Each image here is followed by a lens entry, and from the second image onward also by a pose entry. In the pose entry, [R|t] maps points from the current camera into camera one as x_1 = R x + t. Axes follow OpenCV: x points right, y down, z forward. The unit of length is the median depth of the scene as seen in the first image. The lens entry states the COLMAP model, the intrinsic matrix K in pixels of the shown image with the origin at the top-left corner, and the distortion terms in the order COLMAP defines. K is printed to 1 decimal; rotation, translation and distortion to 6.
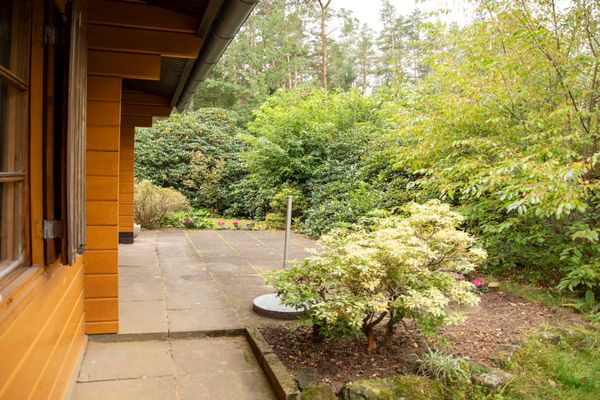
lens RADIAL K [[479.9, 0, 300.0], [0, 479.9, 200.0], [0, 0, 1]] dist [-0.001727, -0.001072]
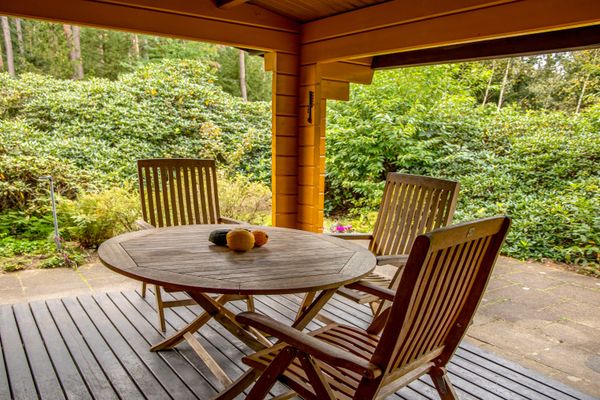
lens RADIAL K [[479.9, 0, 300.0], [0, 479.9, 200.0], [0, 0, 1]] dist [-0.001727, -0.001072]
pose [[0.948166, -0.039289, 0.315337, -0.315618], [0.011193, 0.995841, 0.090421, -0.044894], [-0.317578, -0.082204, 0.944662, 0.237685]]
